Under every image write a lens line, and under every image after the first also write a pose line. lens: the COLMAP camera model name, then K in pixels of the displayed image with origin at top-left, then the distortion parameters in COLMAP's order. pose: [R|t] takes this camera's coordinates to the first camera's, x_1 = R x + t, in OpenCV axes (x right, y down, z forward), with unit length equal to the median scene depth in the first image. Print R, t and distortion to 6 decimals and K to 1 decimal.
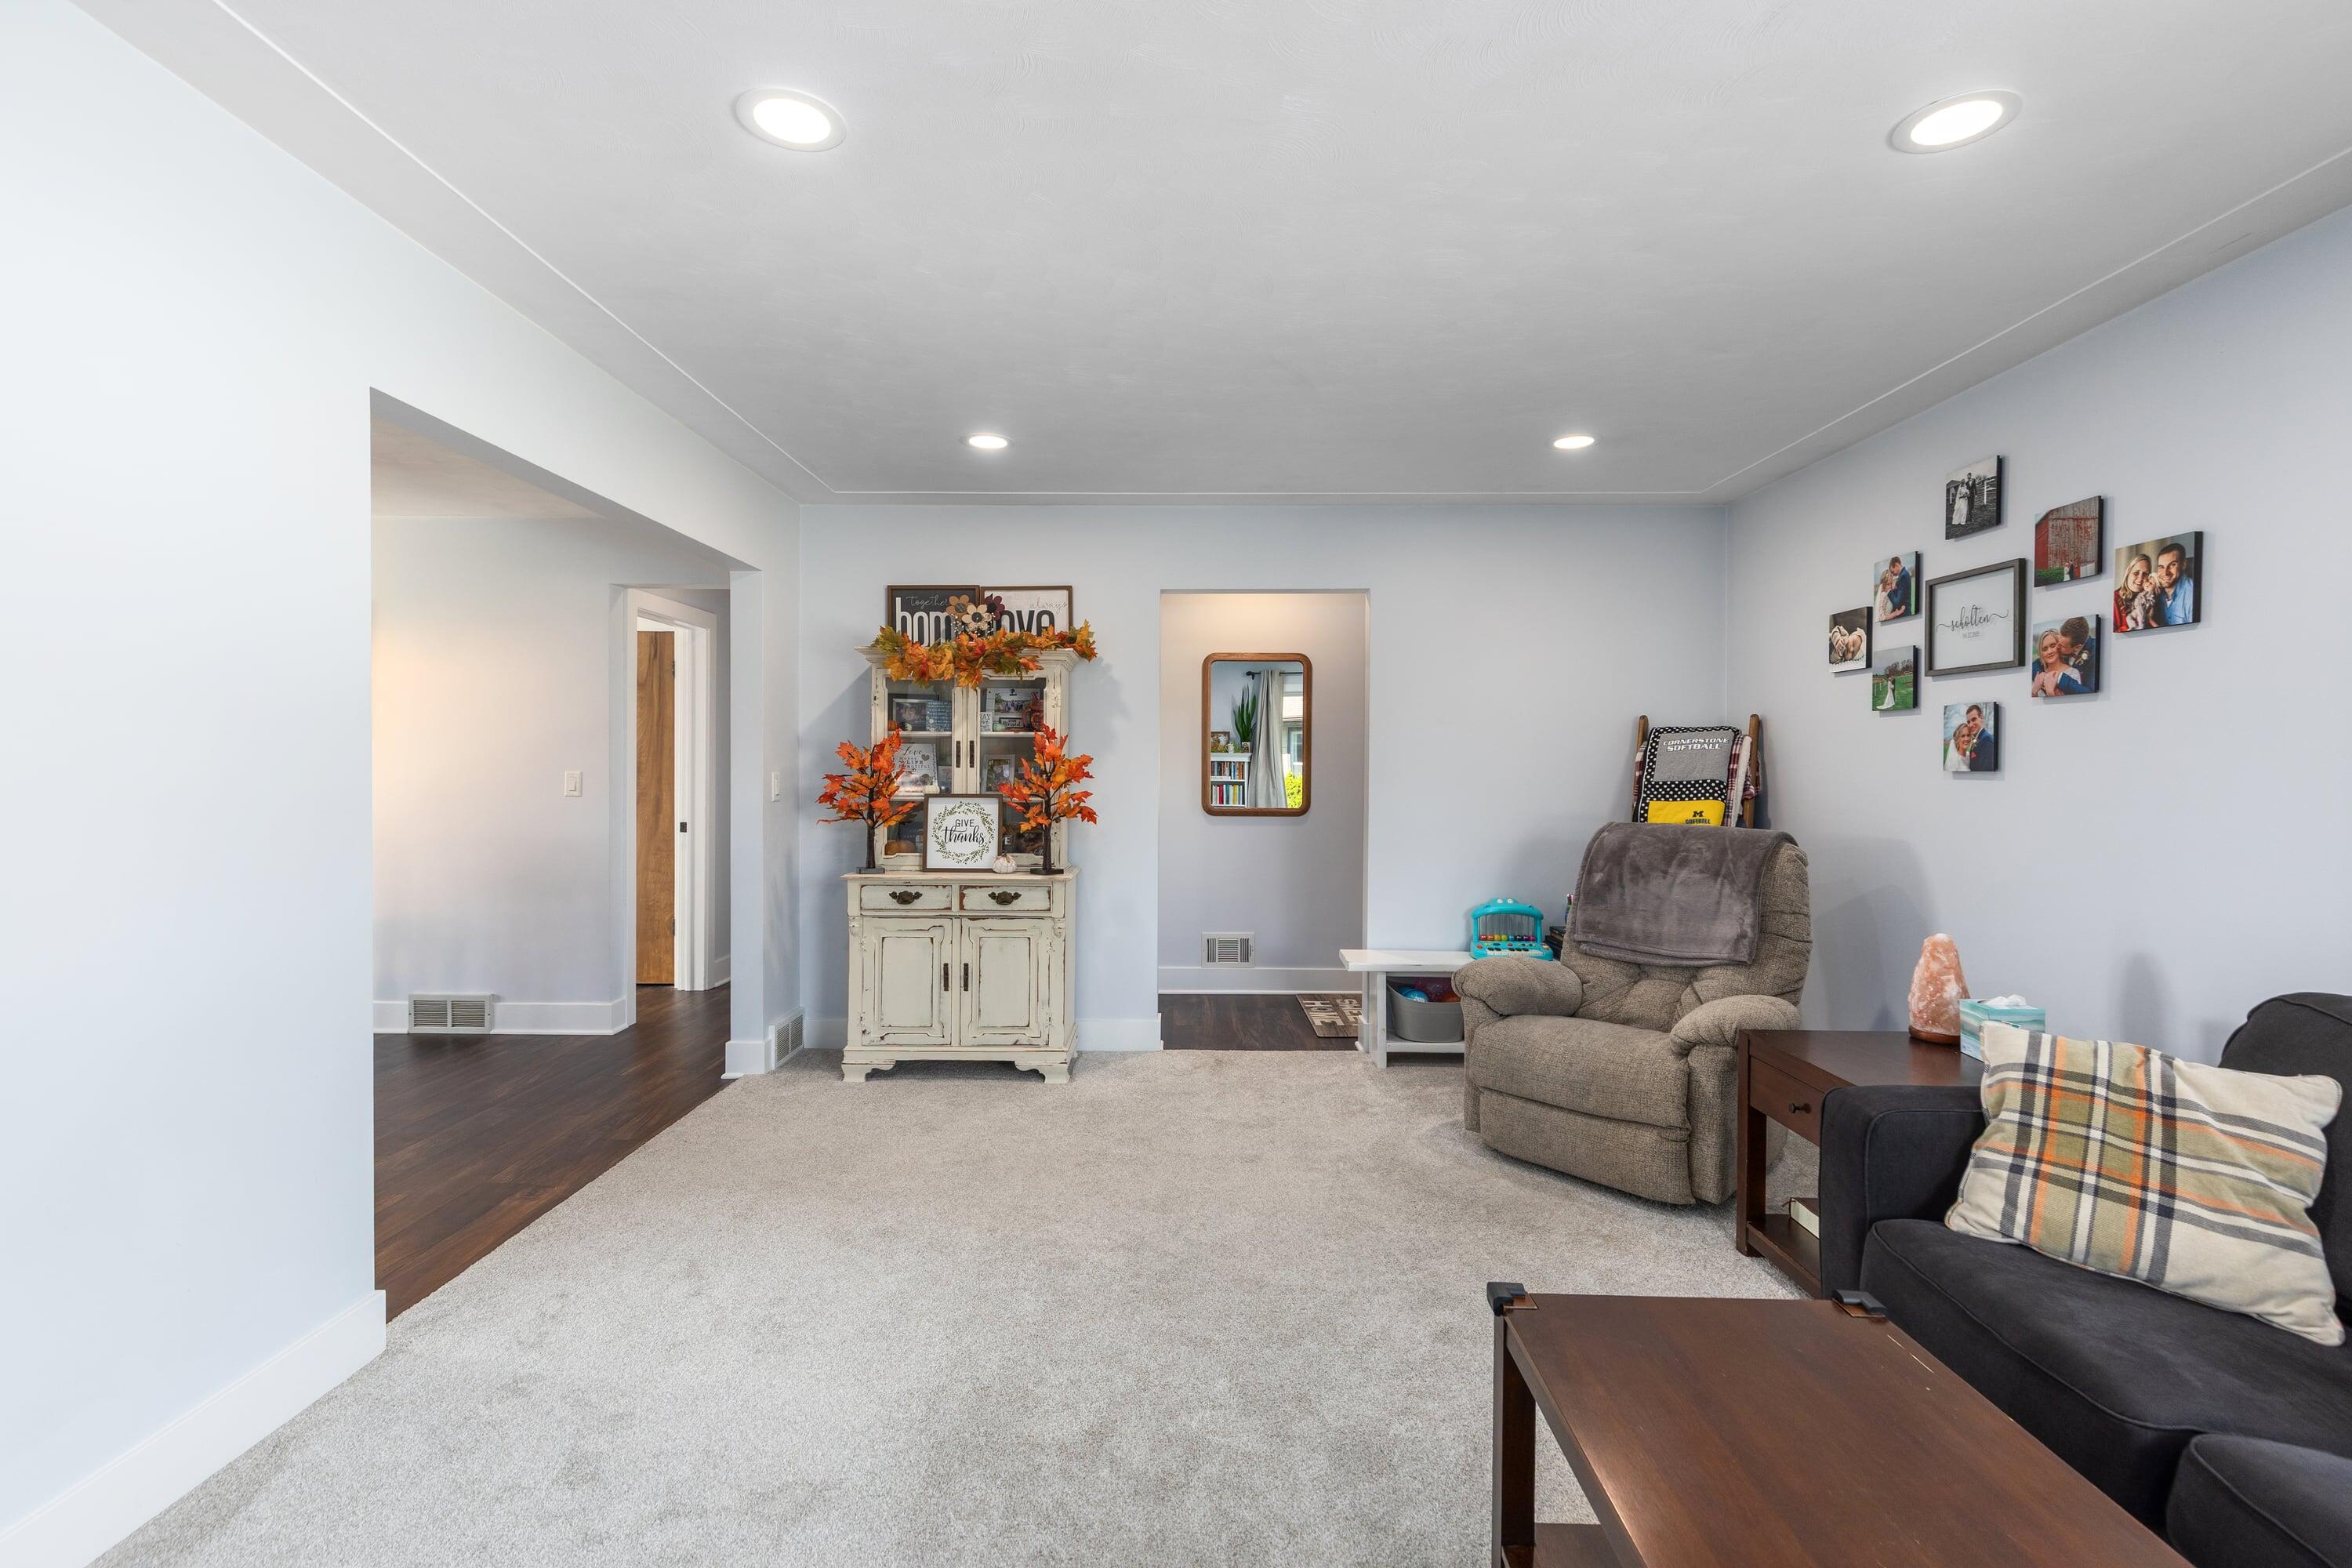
lens RADIAL K [[1066.8, 0, 1167.3], [0, 1066.8, 774.5], [0, 0, 1]] dist [0.008501, -0.002388]
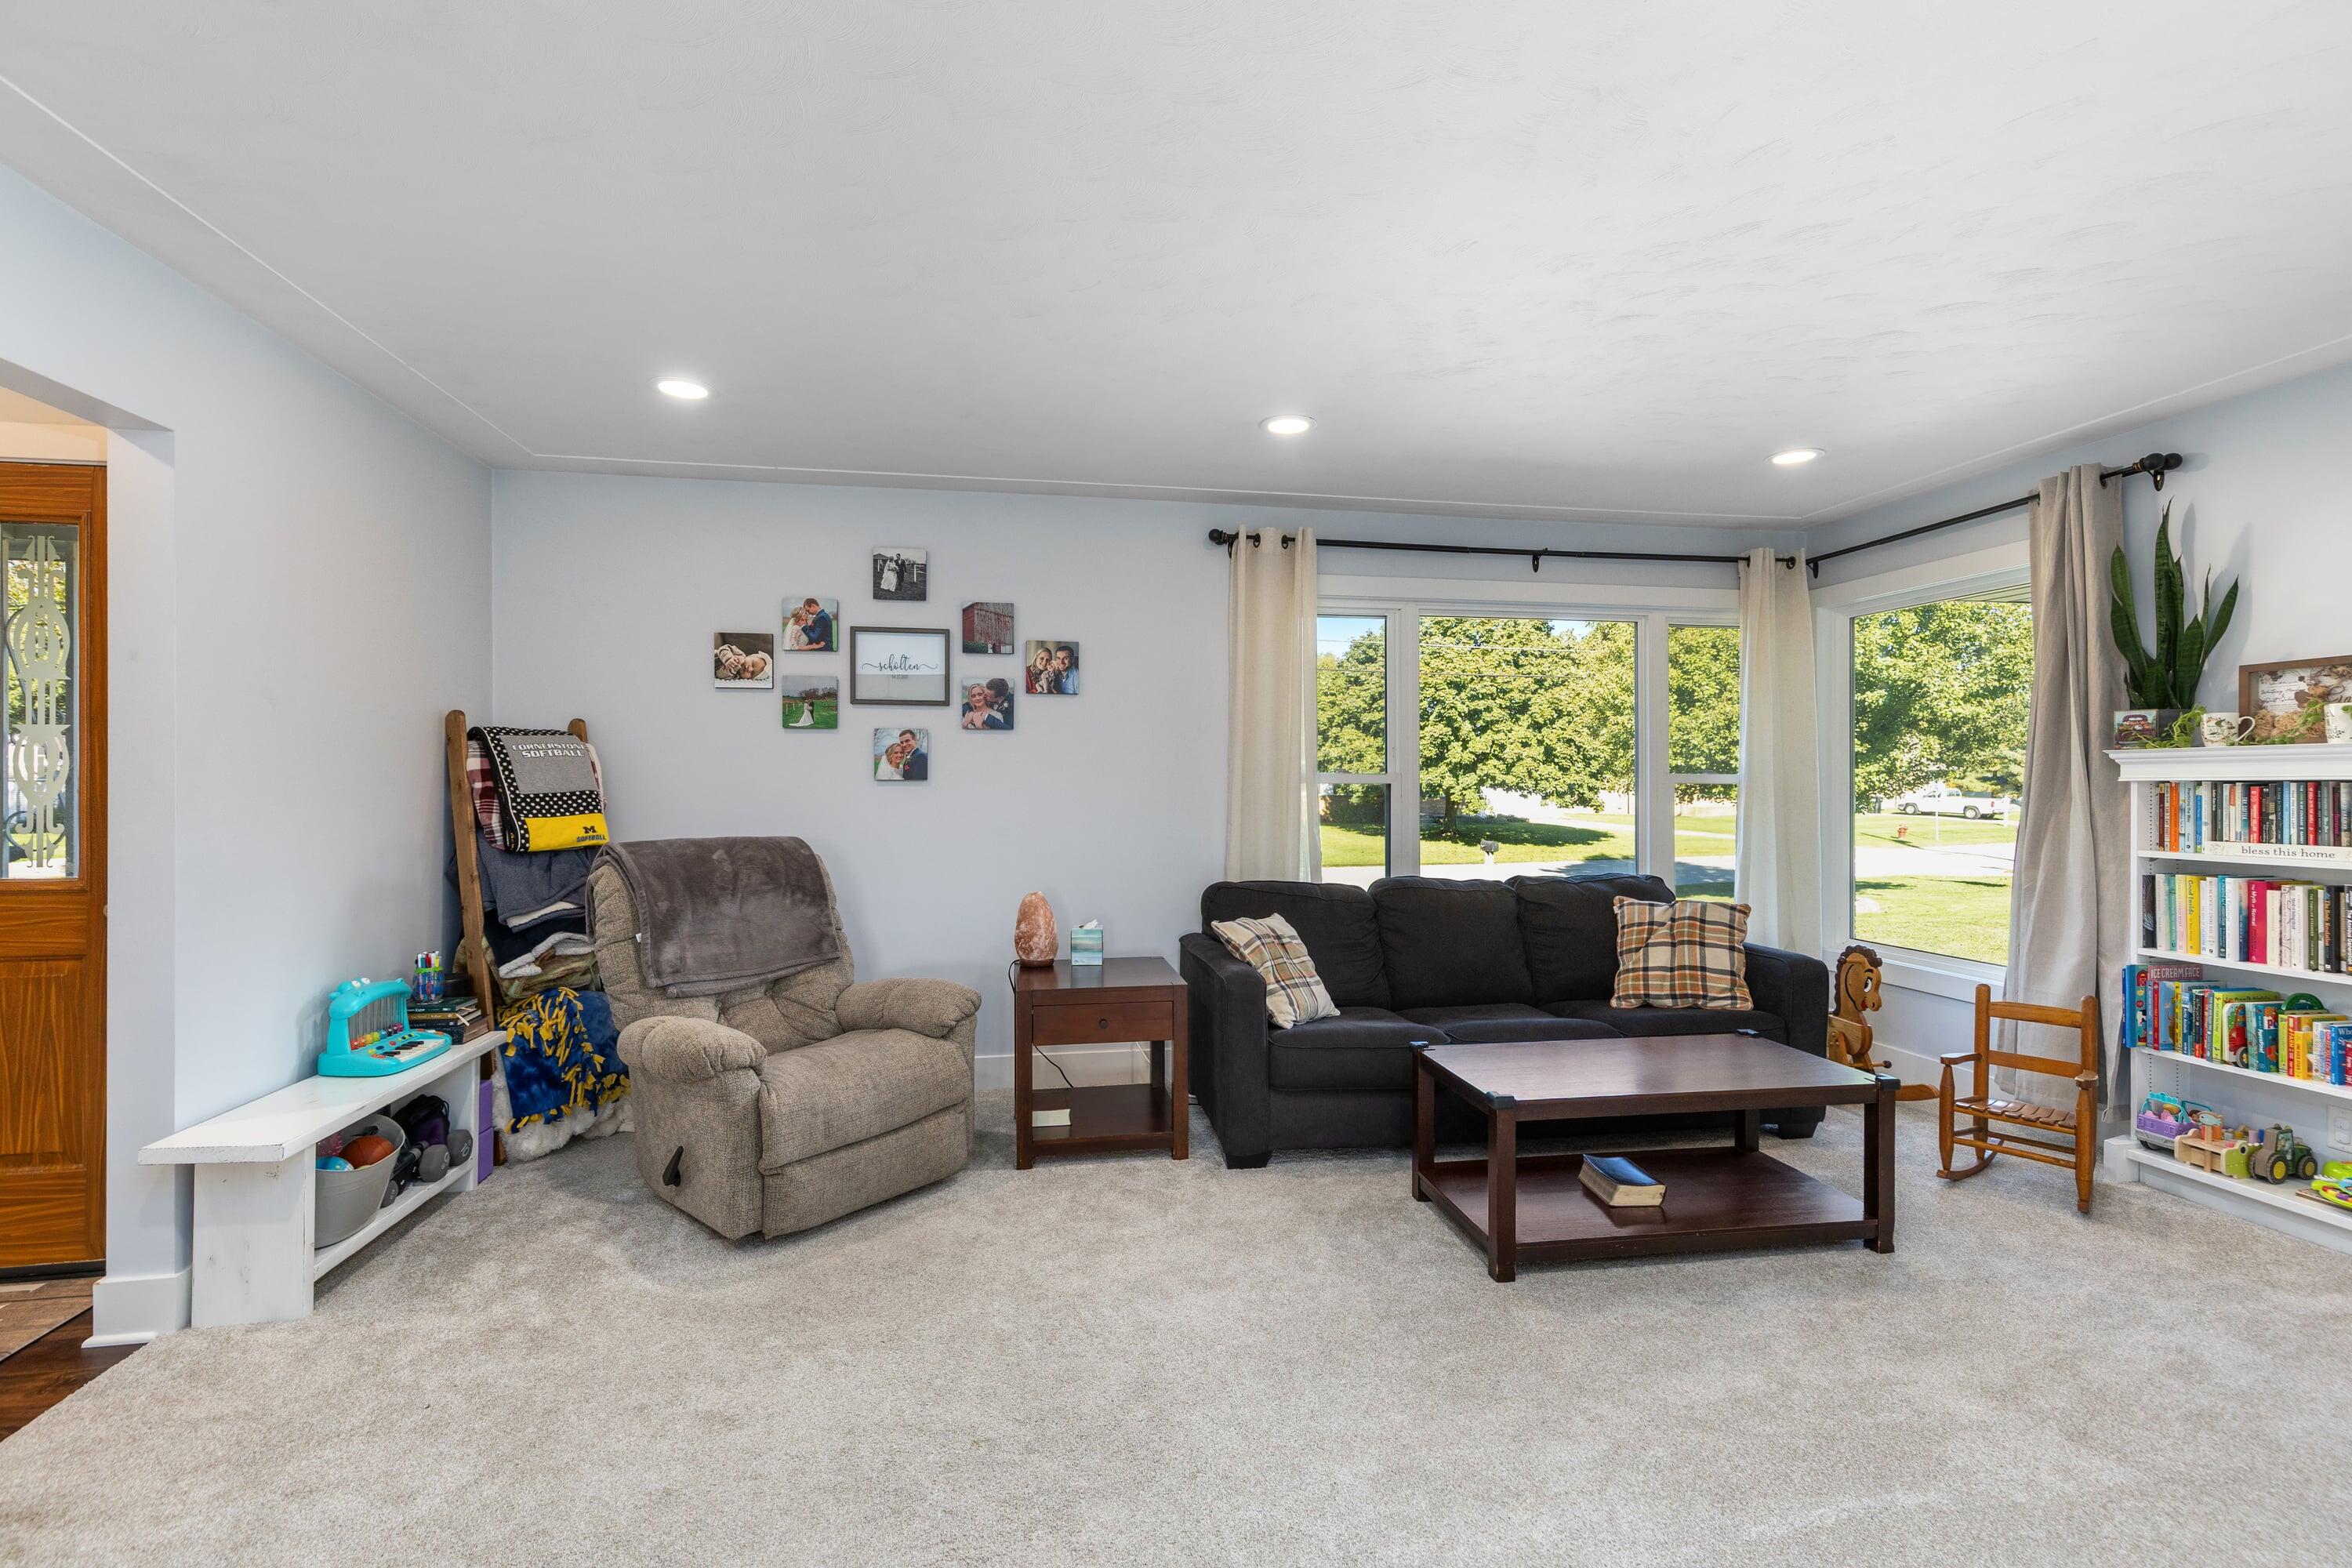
lens RADIAL K [[1066.8, 0, 1171.2], [0, 1066.8, 782.7], [0, 0, 1]] dist [0.008501, -0.002388]
pose [[-0.188556, -0.005550, 0.982047, -0.609972], [0.006916, 0.999952, 0.006979, -0.006518], [-0.982038, 0.008108, -0.188509, 0.924672]]
